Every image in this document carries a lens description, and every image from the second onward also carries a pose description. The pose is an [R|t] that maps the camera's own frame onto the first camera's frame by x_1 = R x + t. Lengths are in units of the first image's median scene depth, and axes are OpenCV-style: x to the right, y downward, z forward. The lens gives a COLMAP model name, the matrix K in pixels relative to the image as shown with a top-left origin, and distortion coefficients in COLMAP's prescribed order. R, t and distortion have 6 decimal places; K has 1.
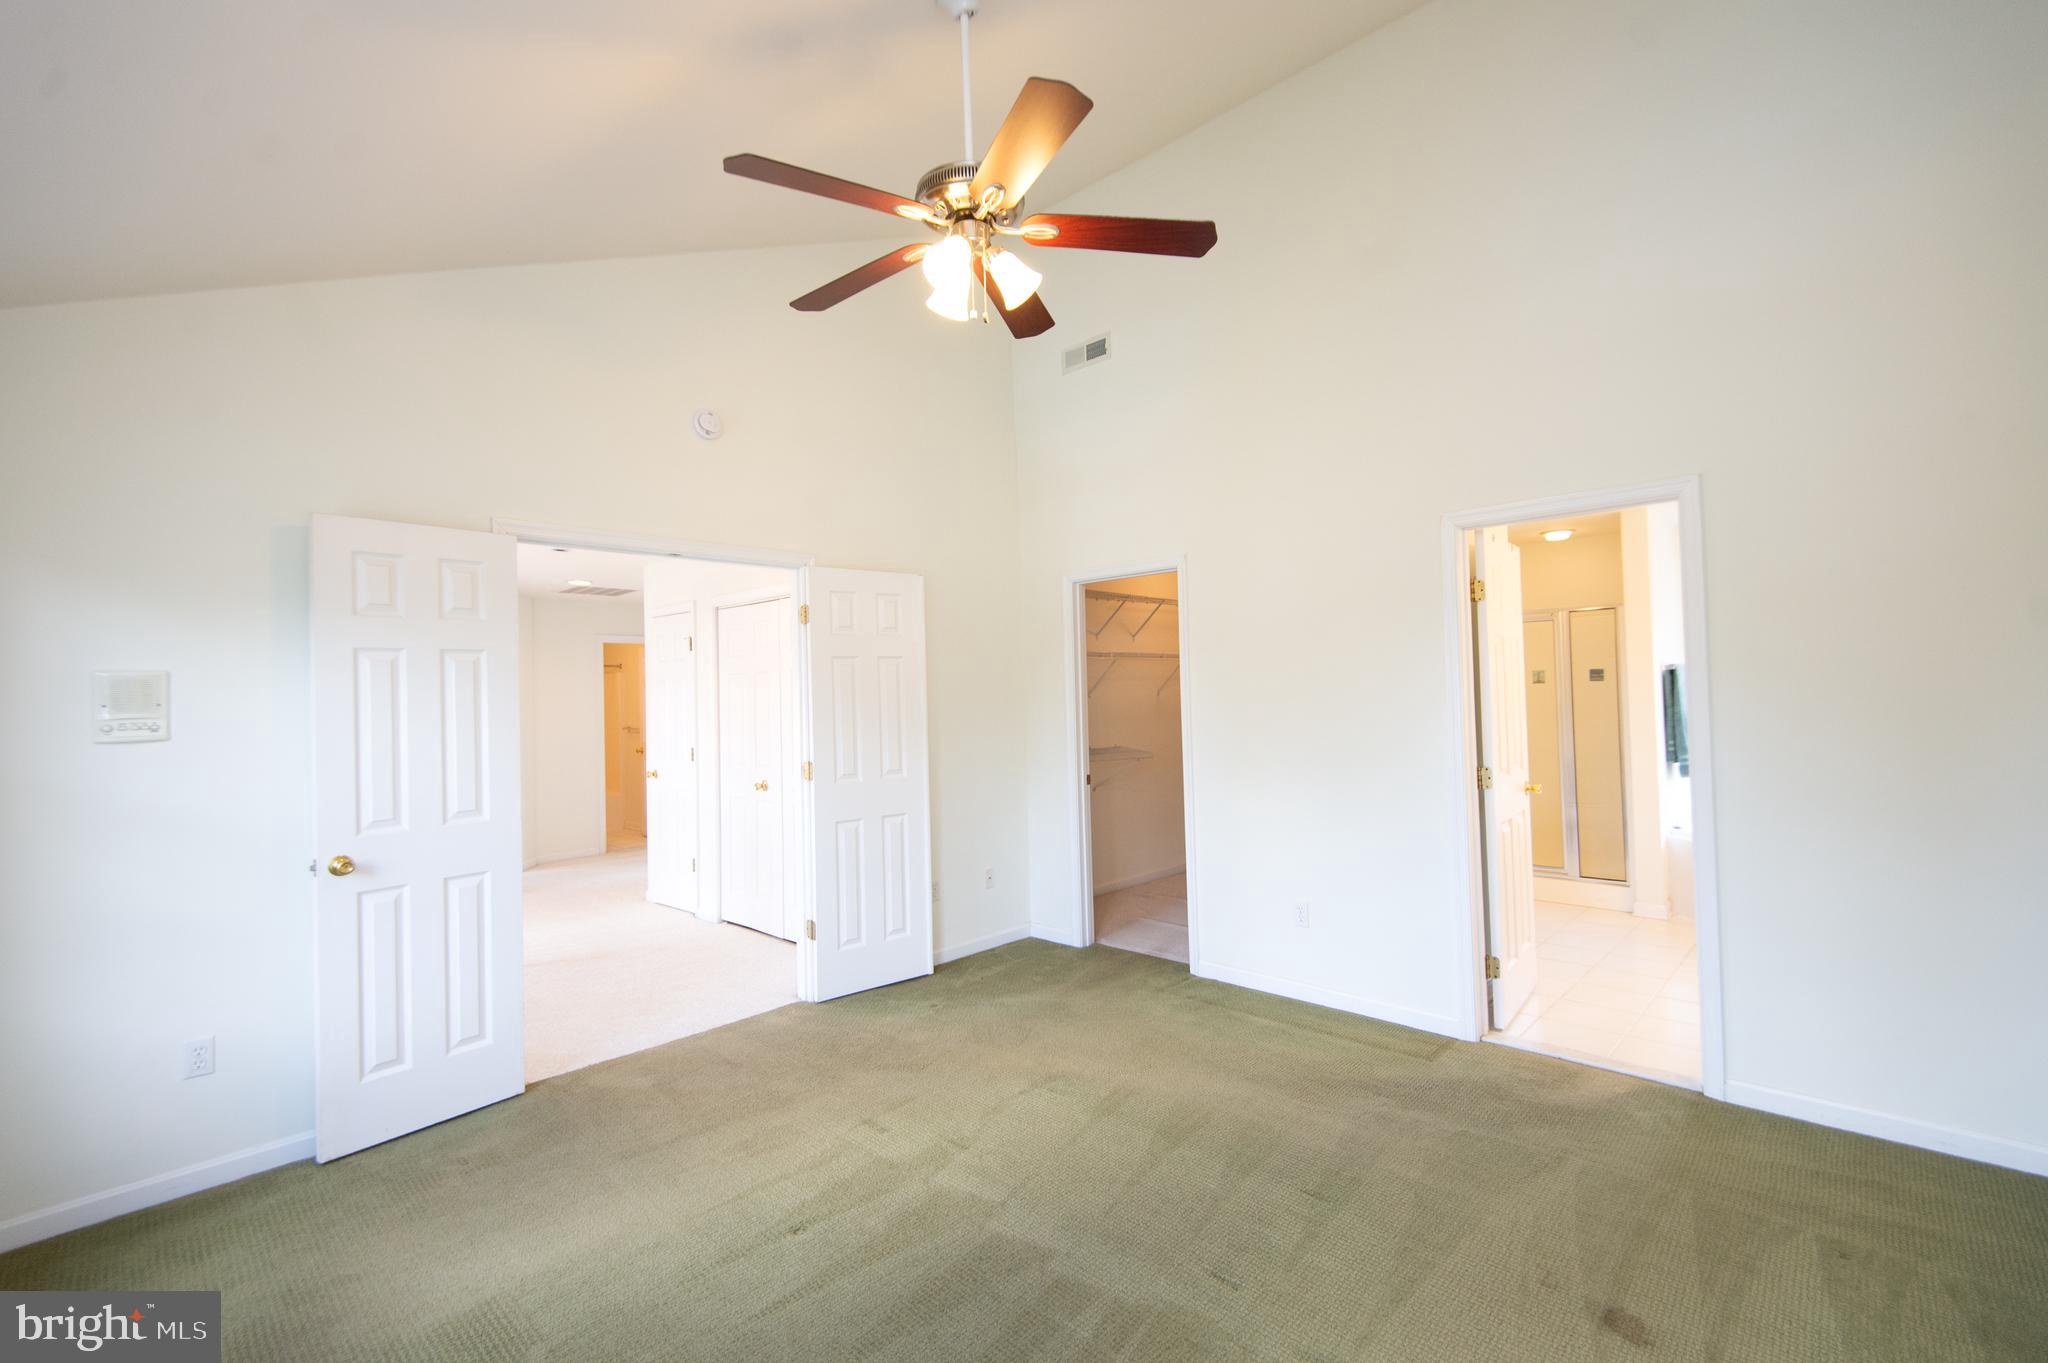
lens RADIAL K [[898.7, 0, 1019.6], [0, 898.7, 687.8], [0, 0, 1]] dist [0.019742, -0.012208]
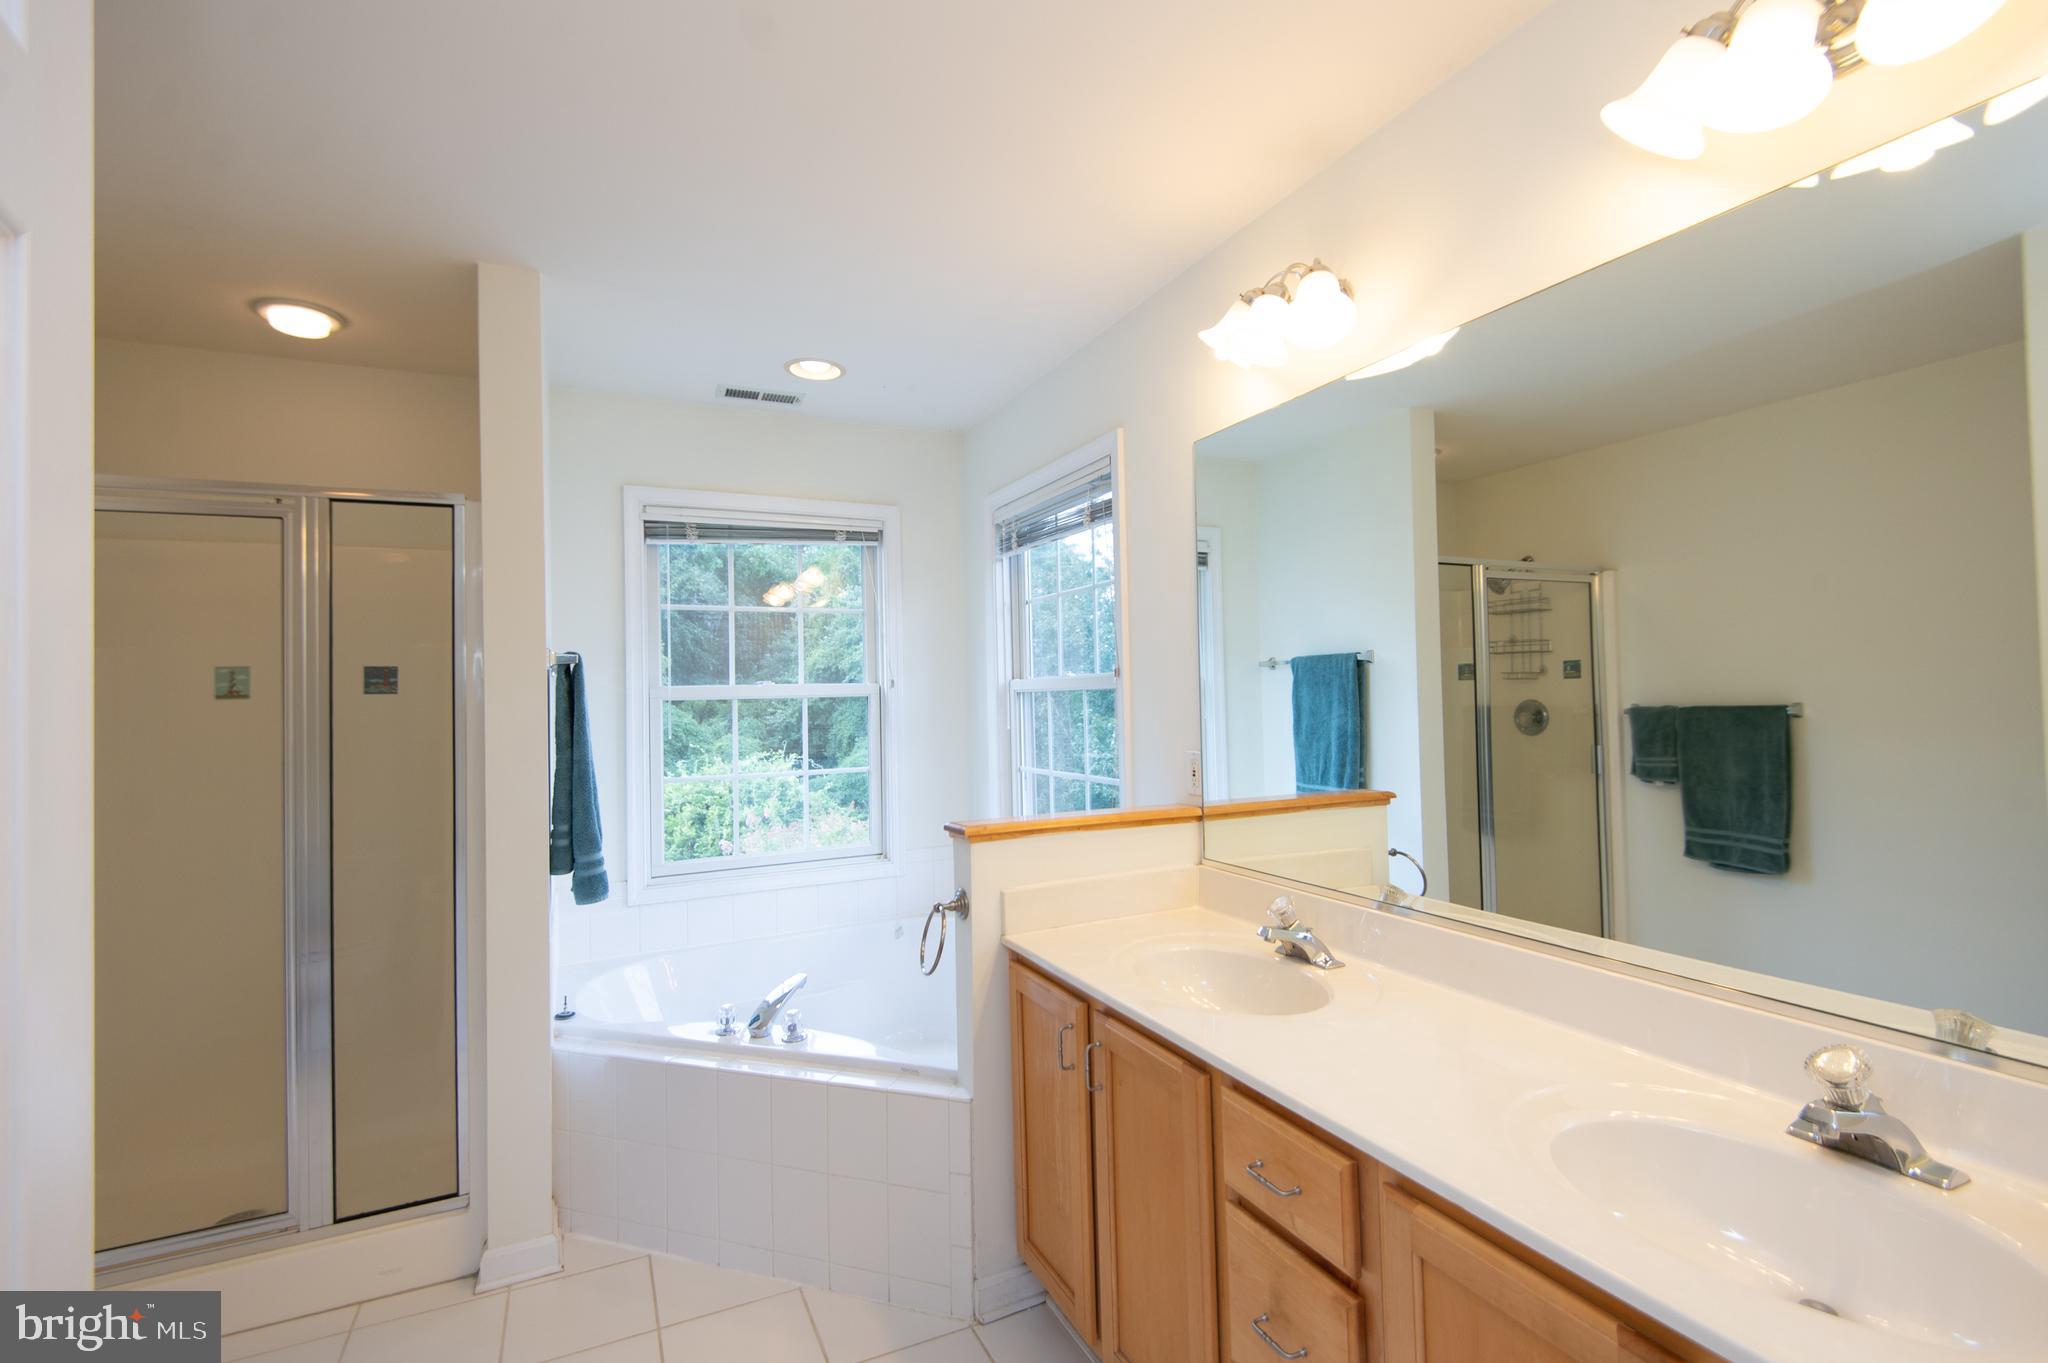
lens RADIAL K [[898.7, 0, 1003.9], [0, 898.7, 686.7], [0, 0, 1]] dist [0.019742, -0.012208]
pose [[0.363236, 0.032054, 0.931146, 0.377340], [-0.006186, 0.999469, -0.031993, 0.003832], [-0.931677, 0.005861, 0.363241, 0.626857]]
